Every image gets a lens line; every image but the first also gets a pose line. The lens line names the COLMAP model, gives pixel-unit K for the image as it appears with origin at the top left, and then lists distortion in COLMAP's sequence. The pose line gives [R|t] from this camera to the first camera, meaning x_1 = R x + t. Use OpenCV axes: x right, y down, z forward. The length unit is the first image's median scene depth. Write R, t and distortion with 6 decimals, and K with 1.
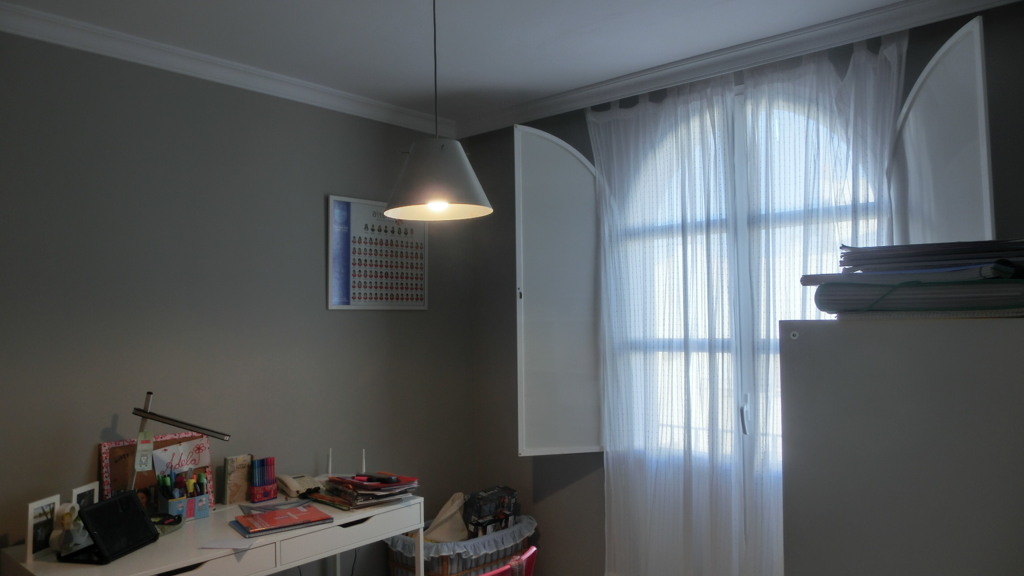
lens RADIAL K [[723.2, 0, 512.0], [0, 723.2, 288.0], [0, 0, 1]] dist [-0.047556, 0.050981]
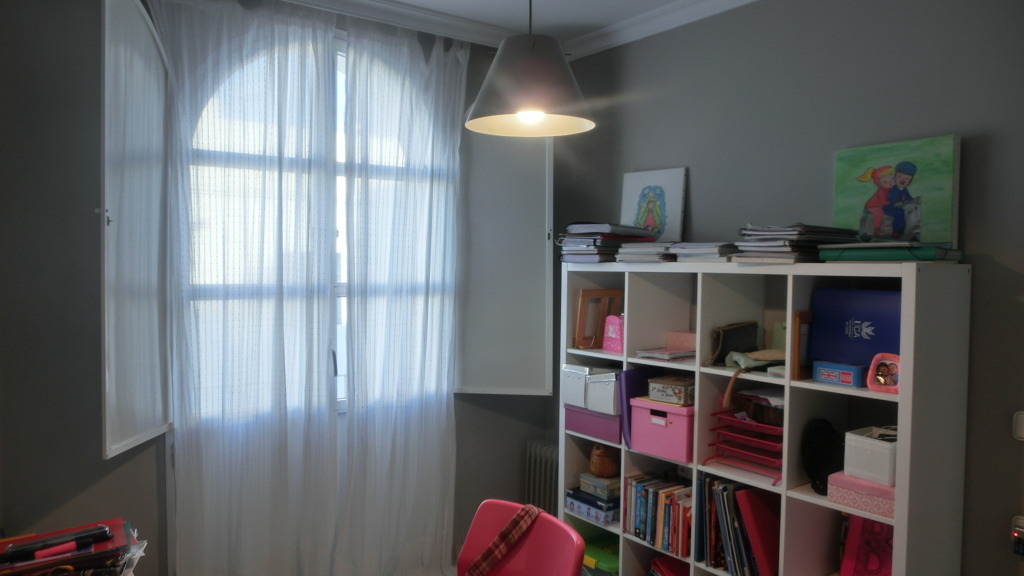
lens RADIAL K [[723.2, 0, 512.0], [0, 723.2, 288.0], [0, 0, 1]] dist [-0.047556, 0.050981]
pose [[0.243346, -0.008425, 0.969903, -0.566193], [-0.066880, 0.997437, 0.025444, 0.031326], [-0.967631, -0.071059, 0.242158, 0.488830]]
